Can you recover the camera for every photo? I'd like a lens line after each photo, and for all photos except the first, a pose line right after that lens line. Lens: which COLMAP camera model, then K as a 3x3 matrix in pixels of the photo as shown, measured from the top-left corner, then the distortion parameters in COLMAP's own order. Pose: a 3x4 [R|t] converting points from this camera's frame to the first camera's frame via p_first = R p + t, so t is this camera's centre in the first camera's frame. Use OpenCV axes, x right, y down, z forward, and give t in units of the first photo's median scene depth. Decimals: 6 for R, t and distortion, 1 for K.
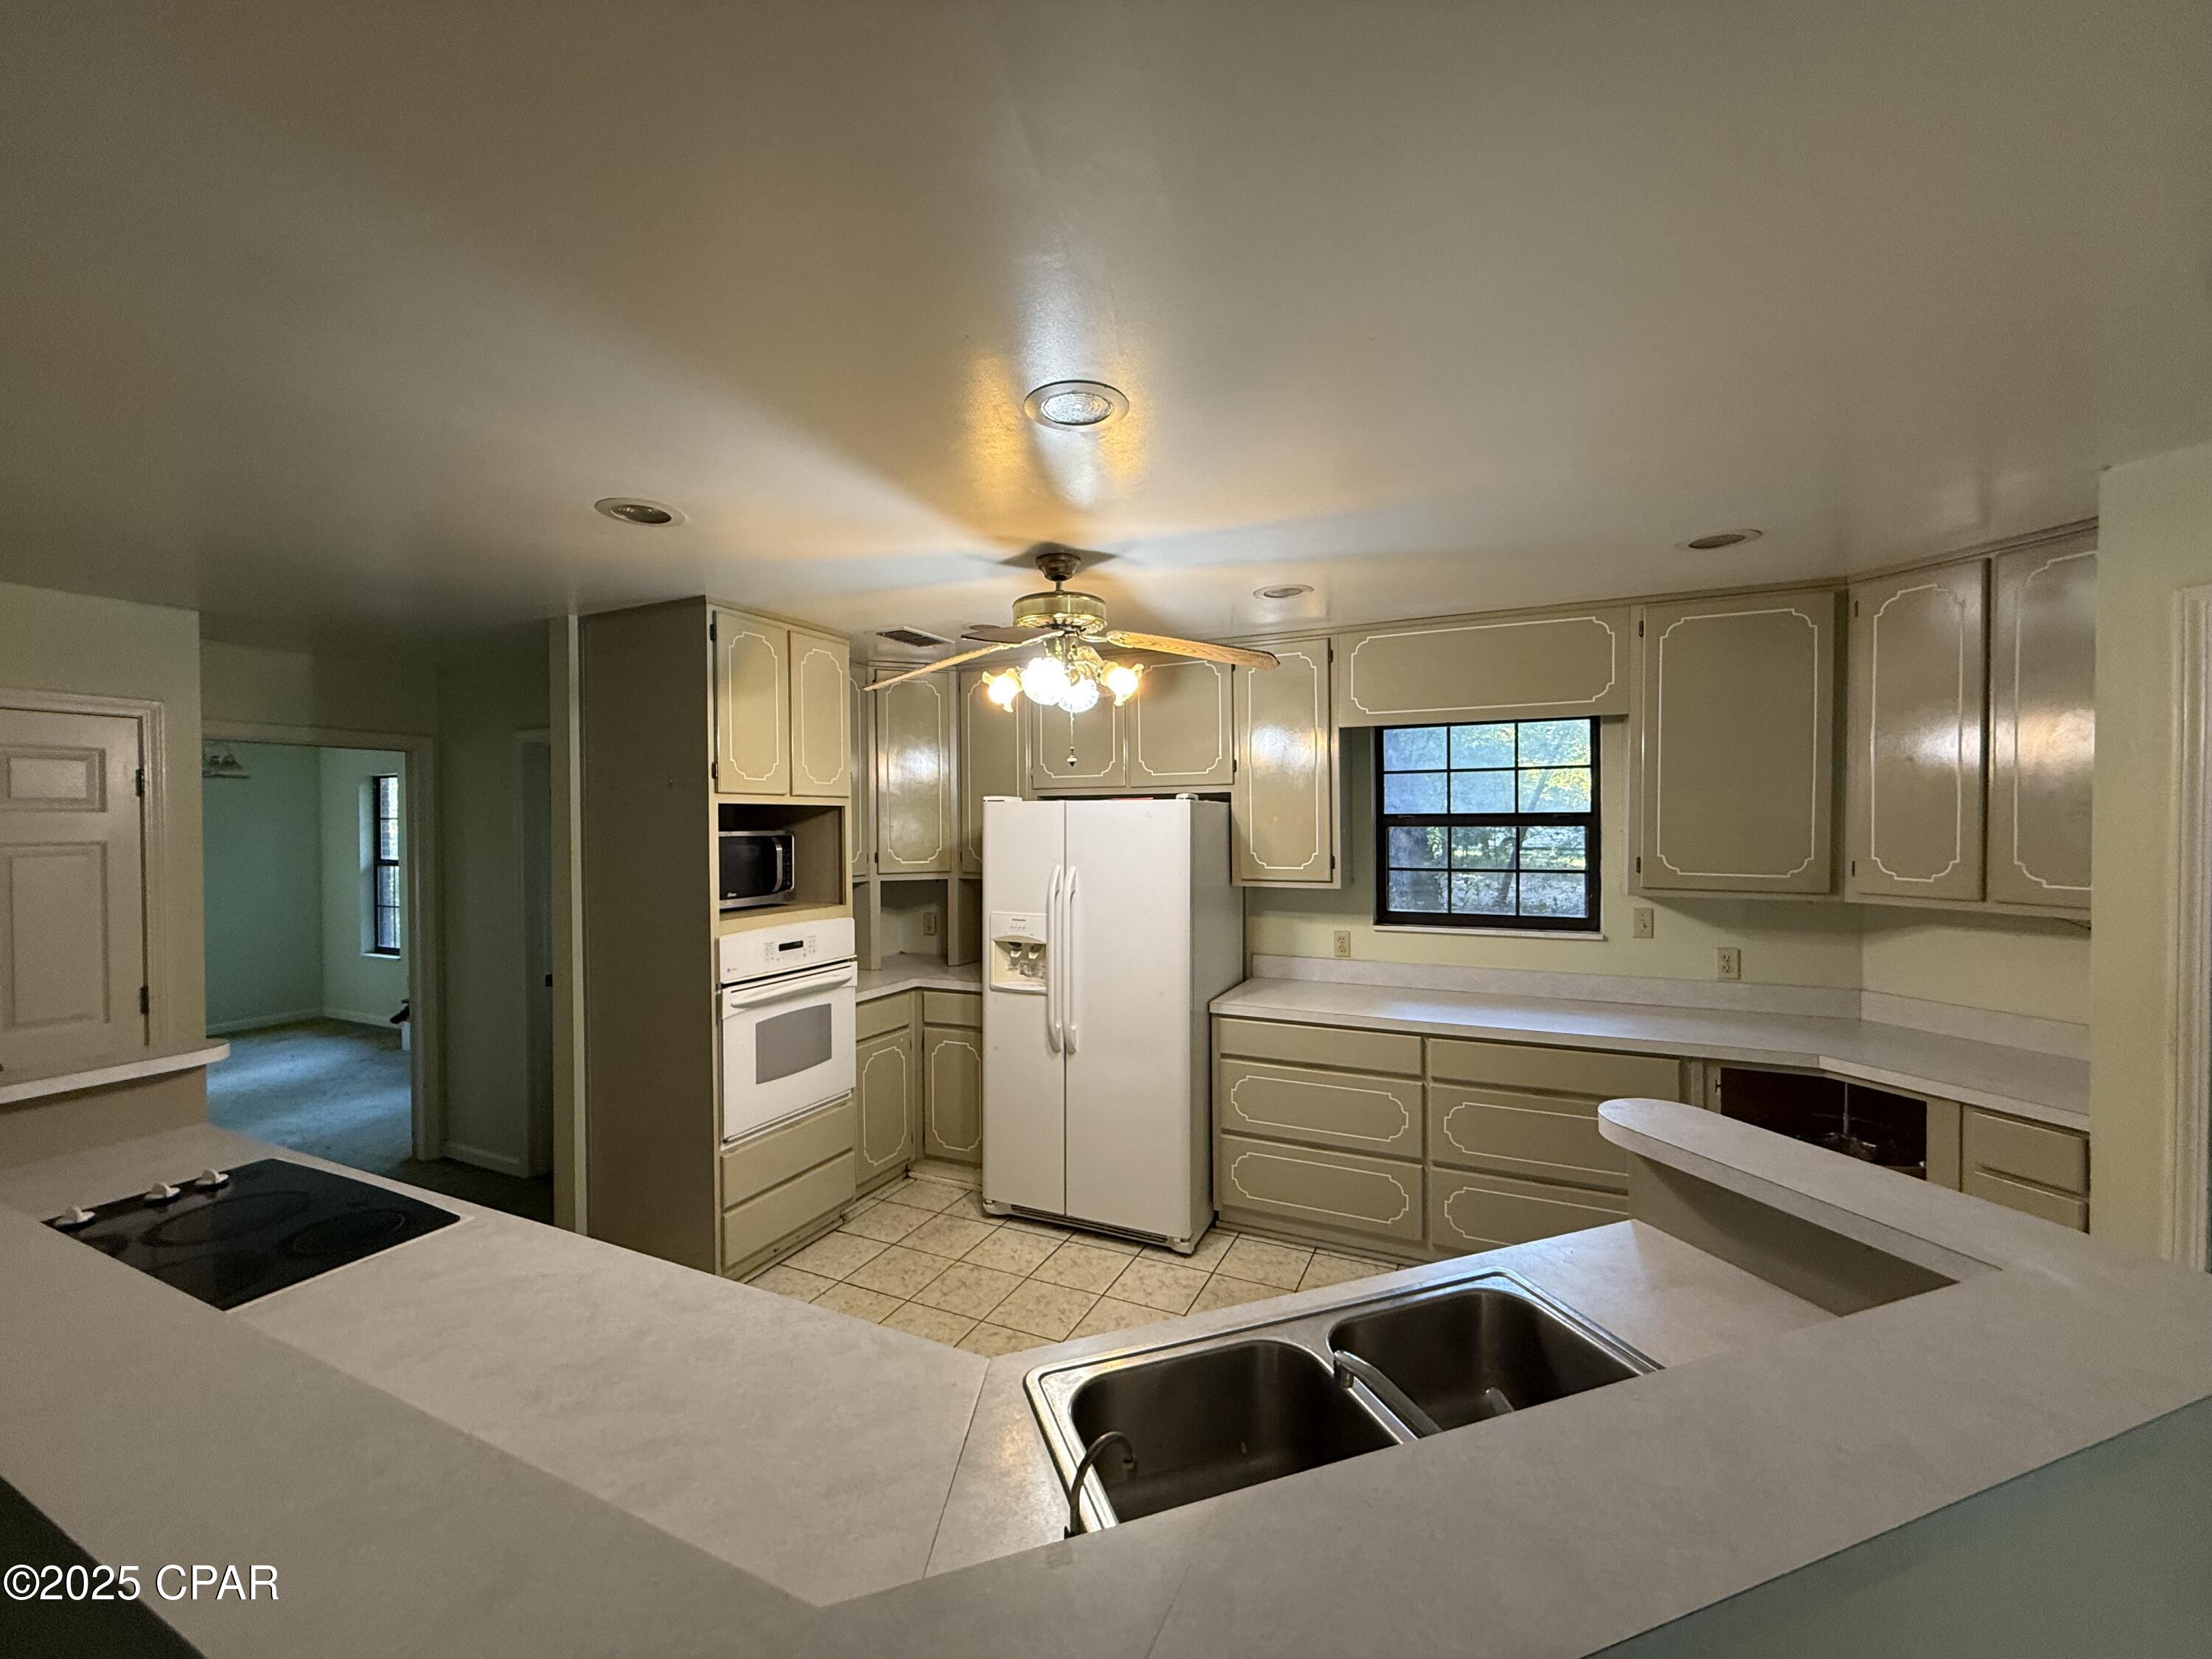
lens RADIAL K [[877.3, 0, 1091.1], [0, 877.3, 829.9], [0, 0, 1]] dist [-0.003455, -0.000039]
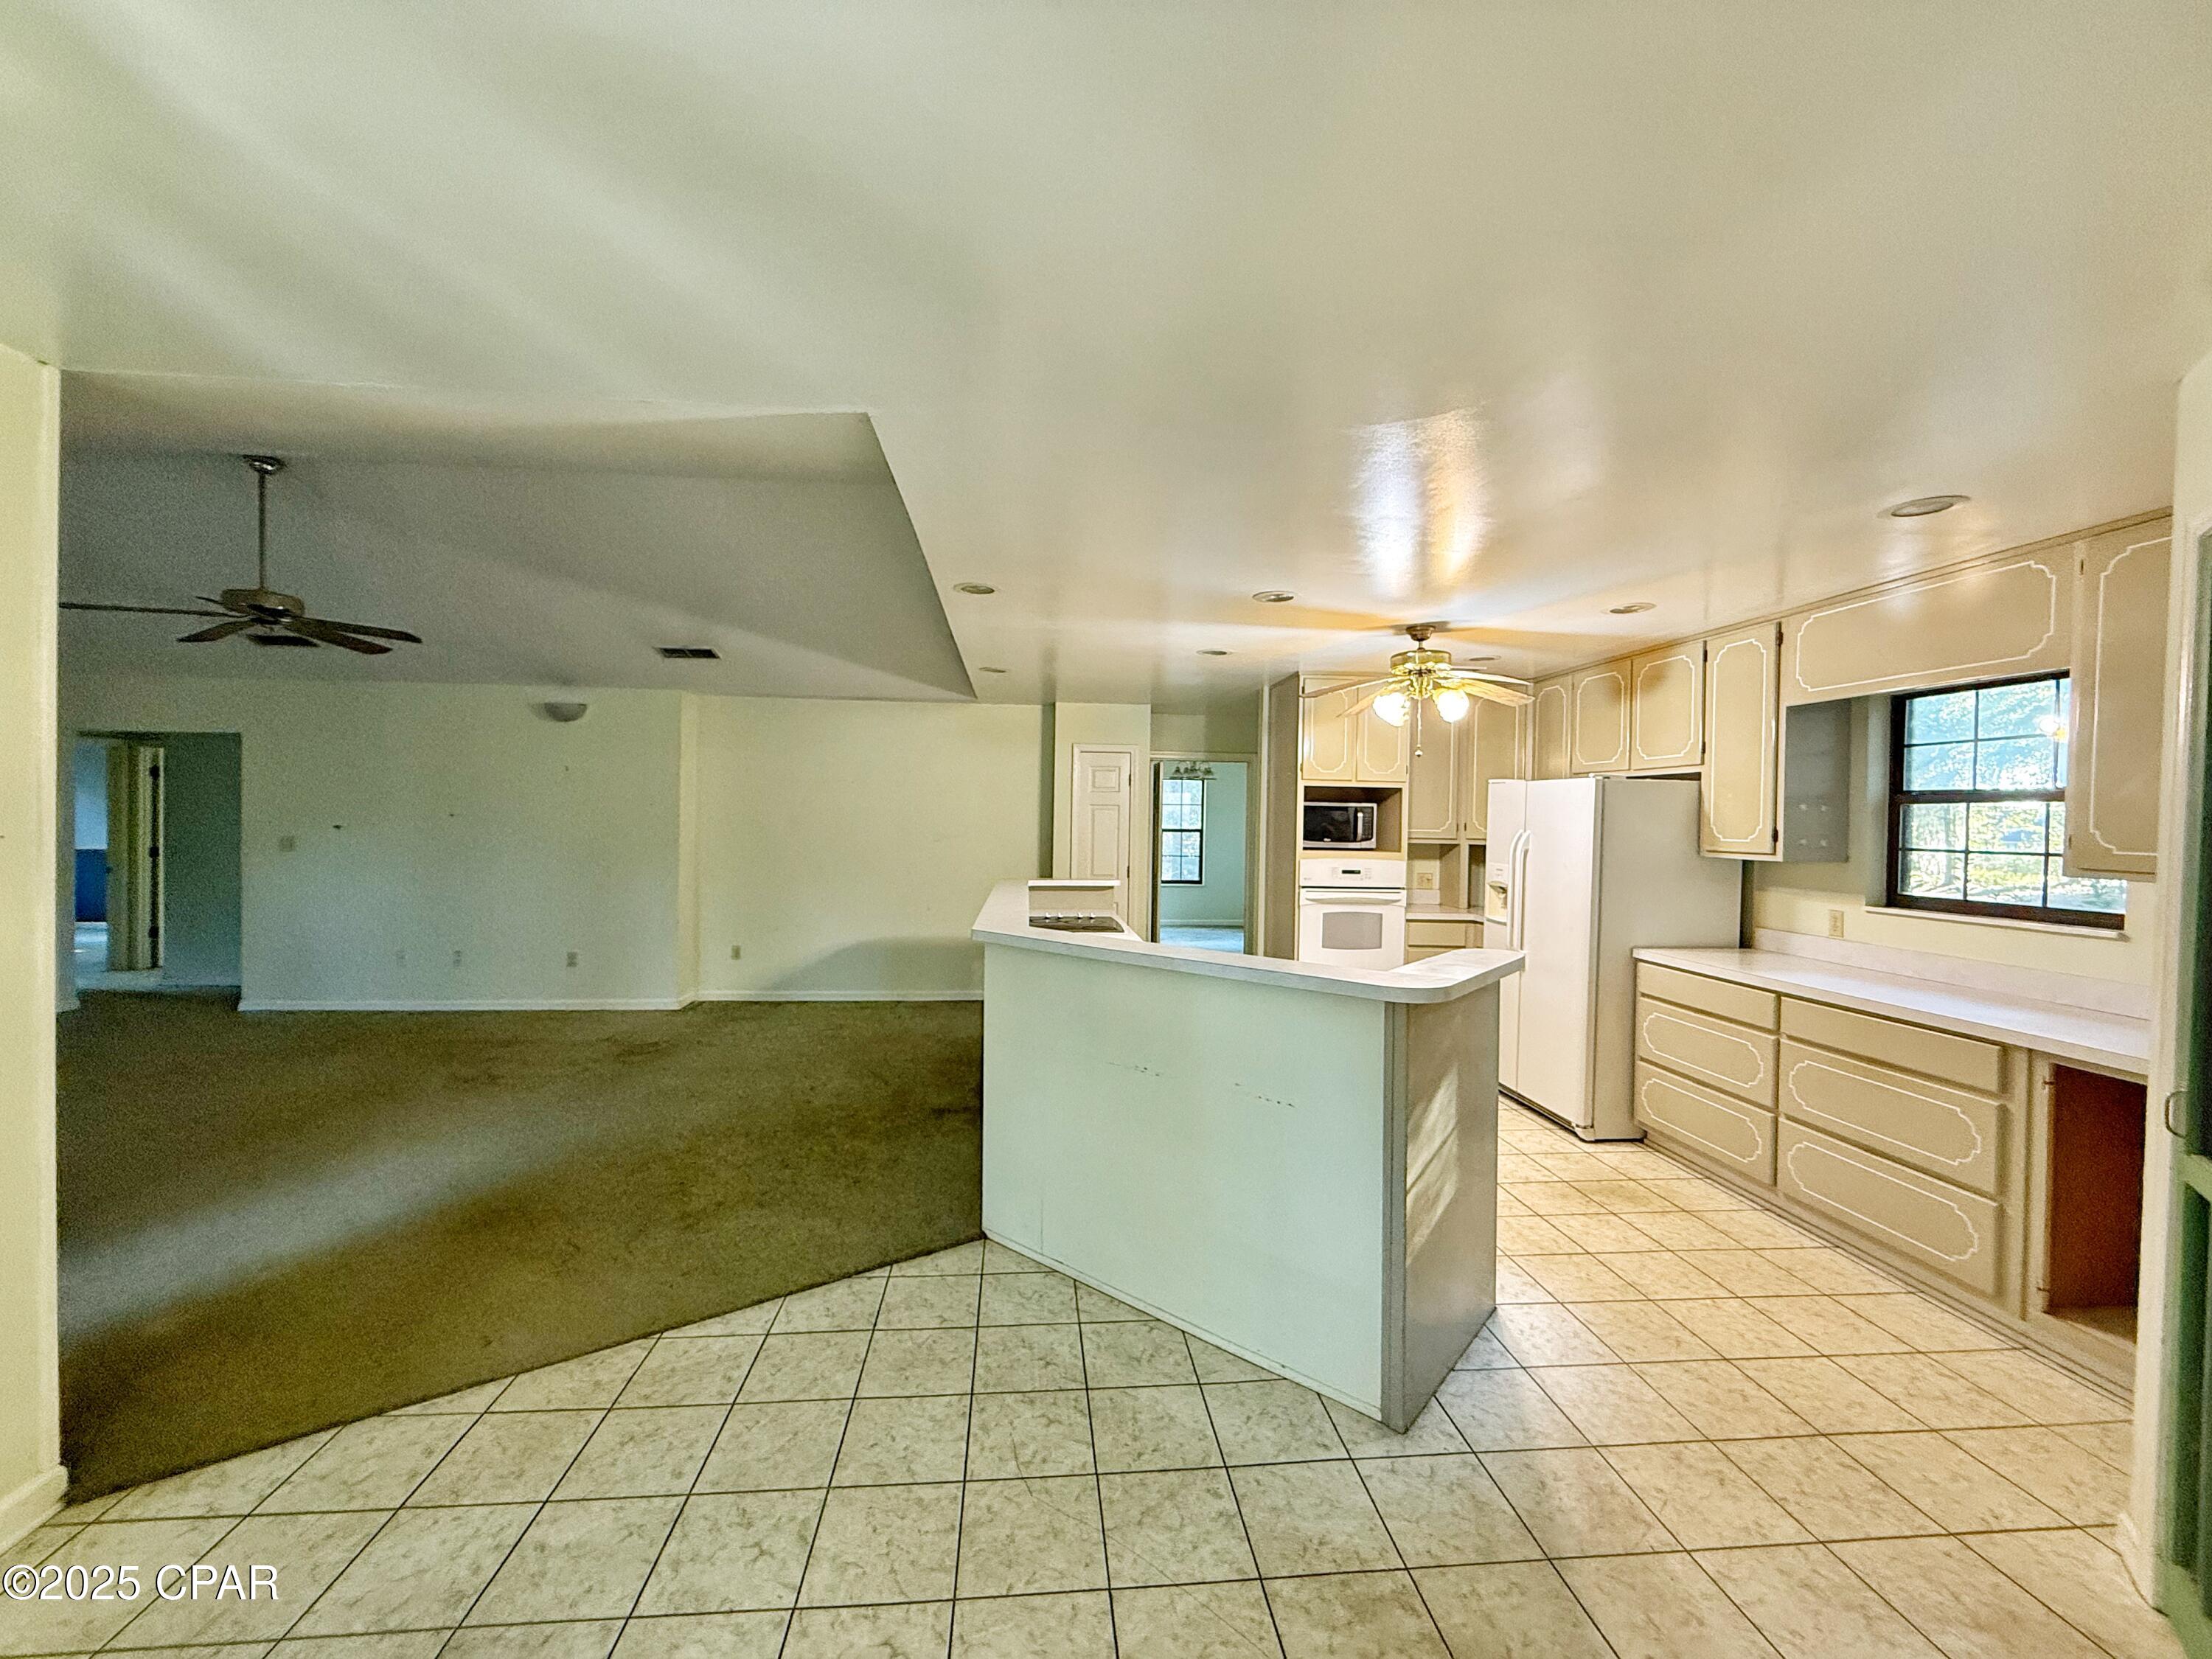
lens RADIAL K [[877.3, 0, 1104.3], [0, 877.3, 829.6], [0, 0, 1]] dist [-0.003455, -0.000039]
pose [[0.512314, 0.027827, -0.858347, 0.790955], [-0.029149, 0.999462, 0.015004, 0.038574], [0.858303, 0.017333, 0.512850, -0.234702]]
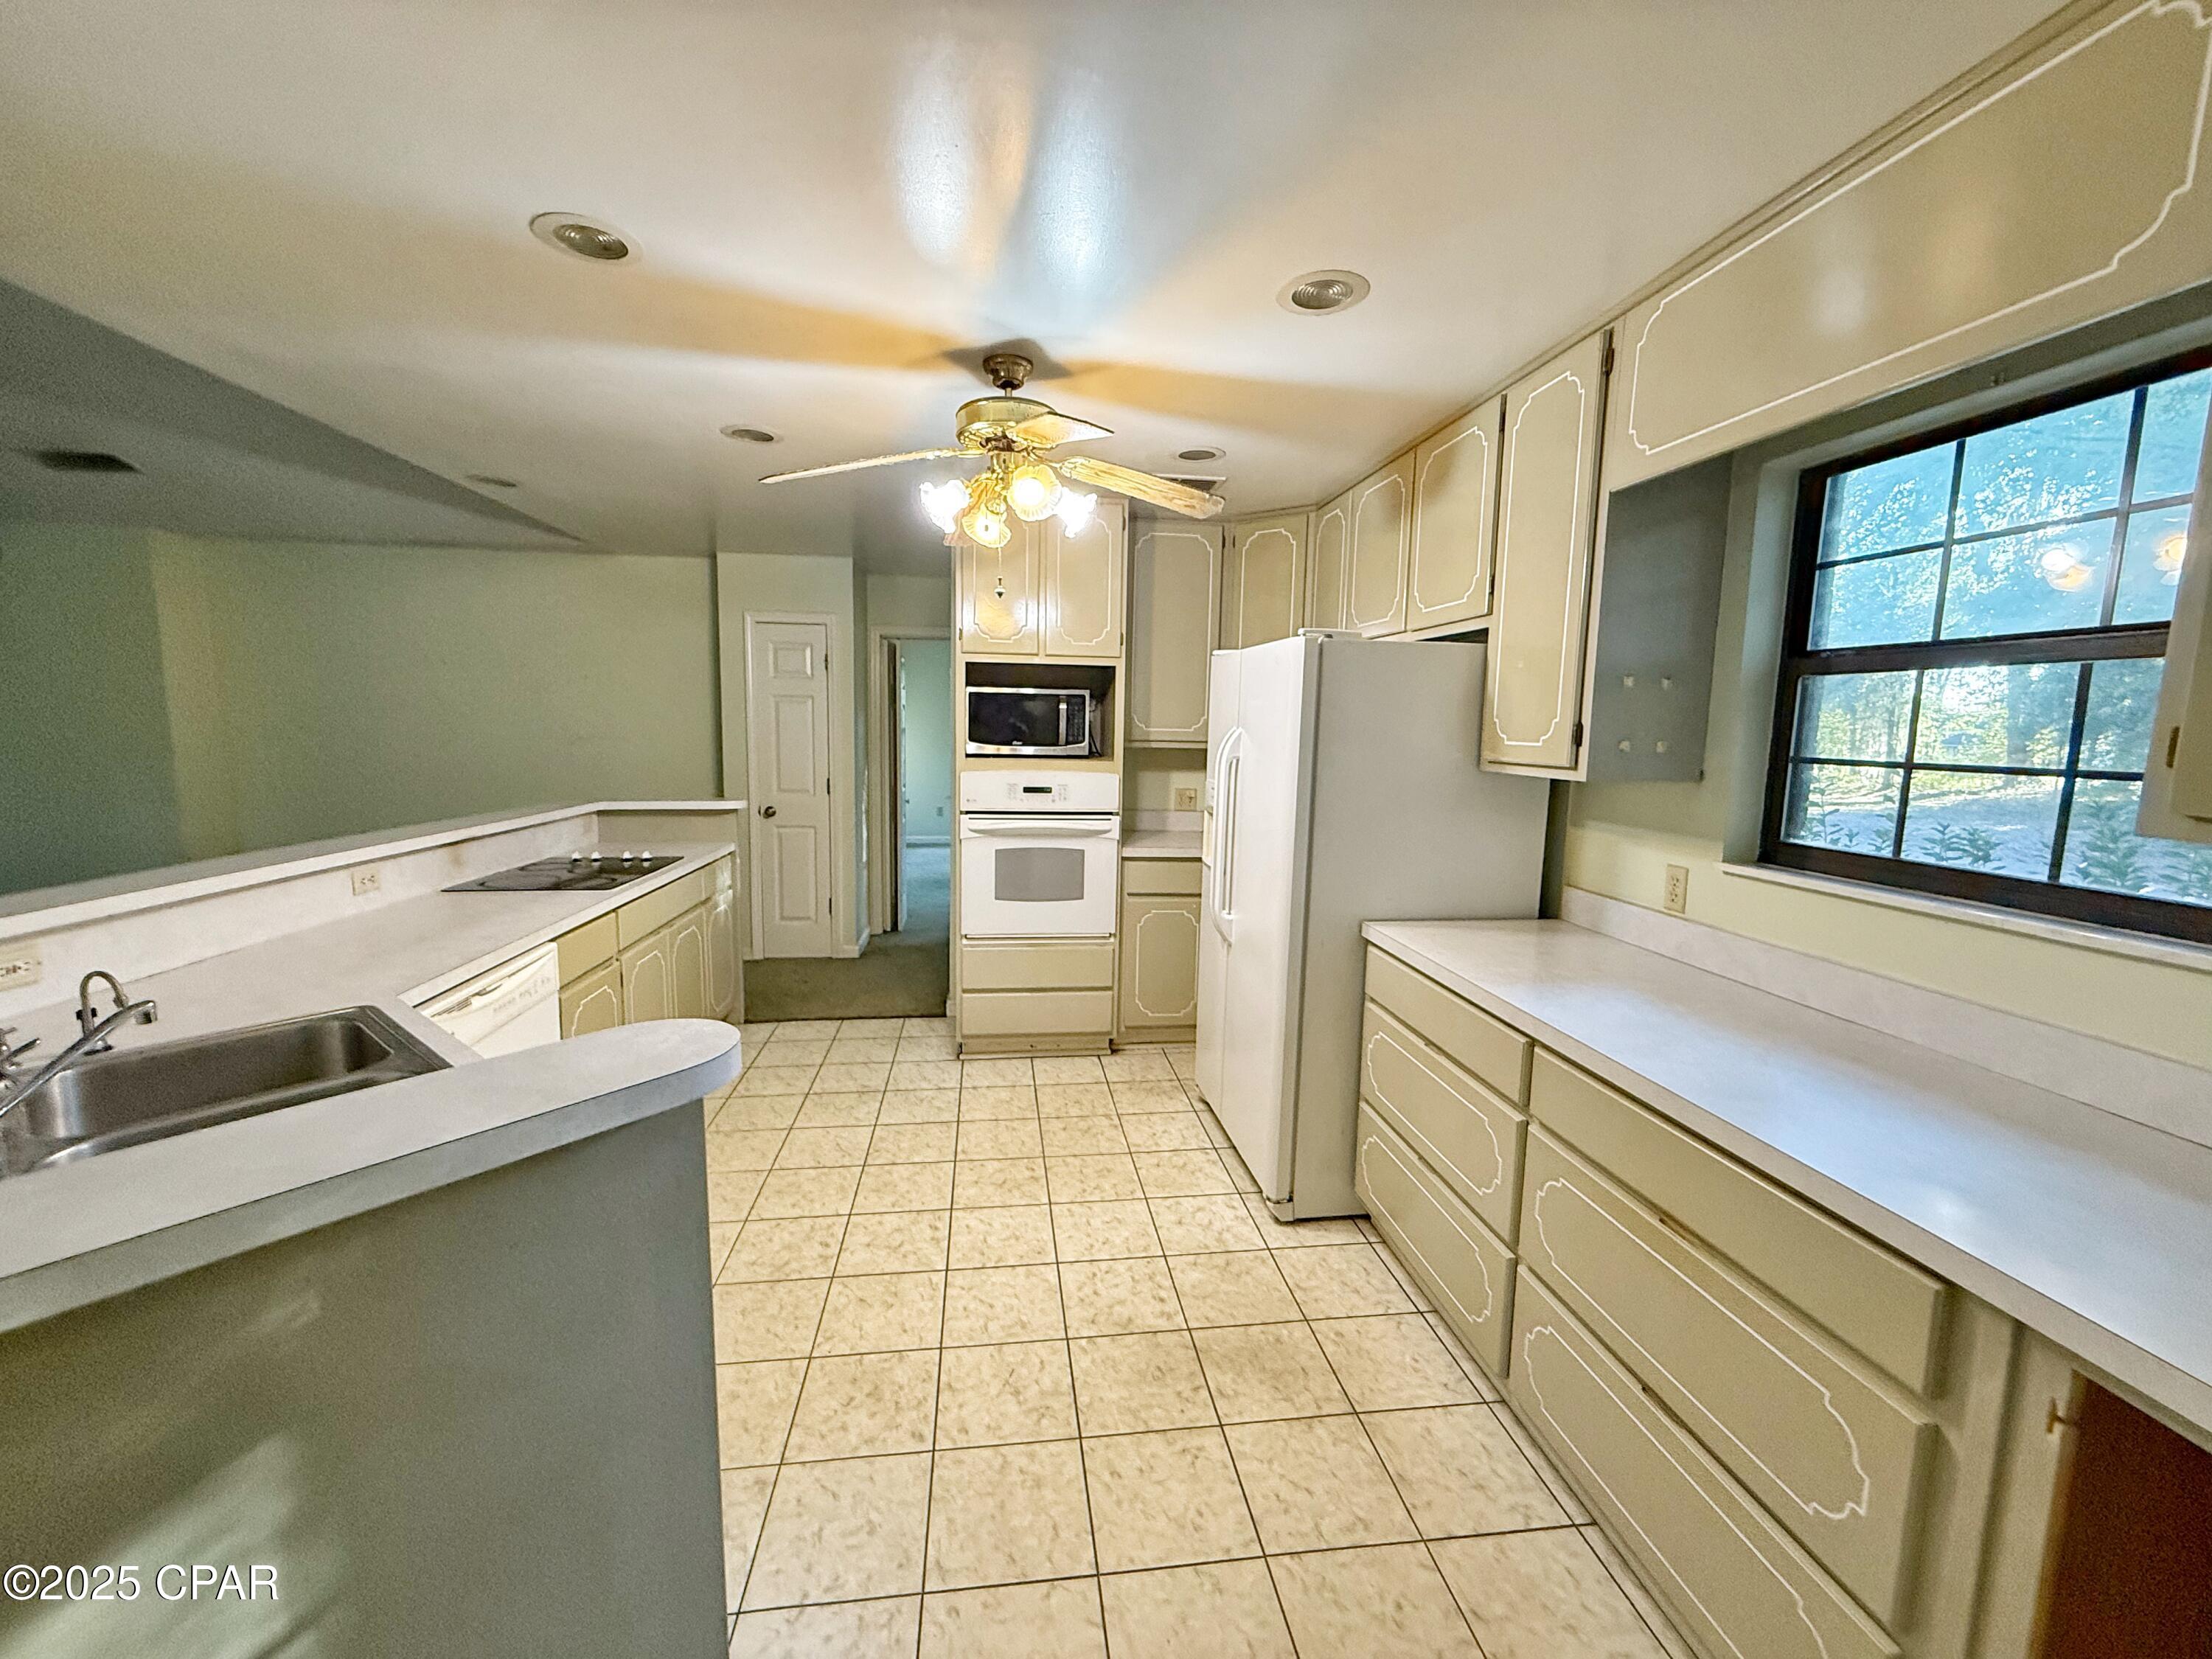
lens RADIAL K [[877.3, 0, 1106.0], [0, 877.3, 829.4], [0, 0, 1]] dist [-0.003455, -0.000039]
pose [[0.544238, 0.119722, -0.830344, 0.616930], [-0.030304, 0.991924, 0.123156, 0.038344], [0.838383, -0.041863, 0.543471, 0.433900]]
